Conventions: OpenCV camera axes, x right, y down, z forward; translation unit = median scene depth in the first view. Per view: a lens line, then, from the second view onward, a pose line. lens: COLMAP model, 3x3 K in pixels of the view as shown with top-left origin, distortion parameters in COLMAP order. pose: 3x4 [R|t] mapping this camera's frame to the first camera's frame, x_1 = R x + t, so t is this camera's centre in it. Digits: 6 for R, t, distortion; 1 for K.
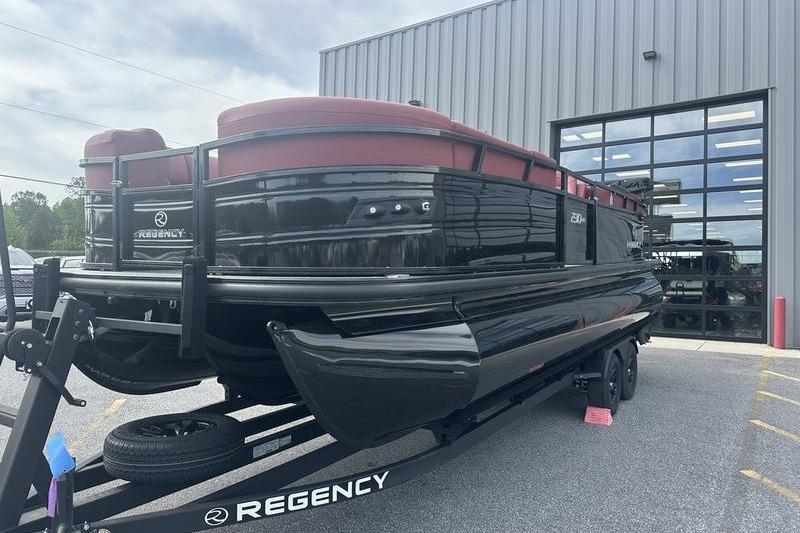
lens RADIAL K [[562.7, 0, 400.0], [0, 562.7, 266.5], [0, 0, 1]] dist [0.055269, -0.000267]
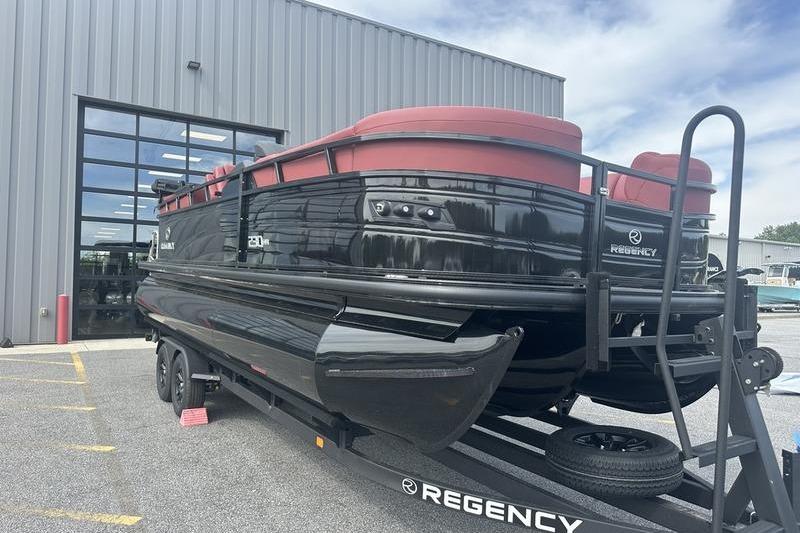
lens RADIAL K [[590.0, 0, 400.0], [0, 590.0, 266.5], [0, 0, 1]] dist [-0.044554, -0.001302]
pose [[0.387062, 0.027088, 0.921656, -0.424868], [-0.030625, 0.999395, -0.016512, 0.000568], [-0.921545, -0.021835, 0.387657, 0.262845]]
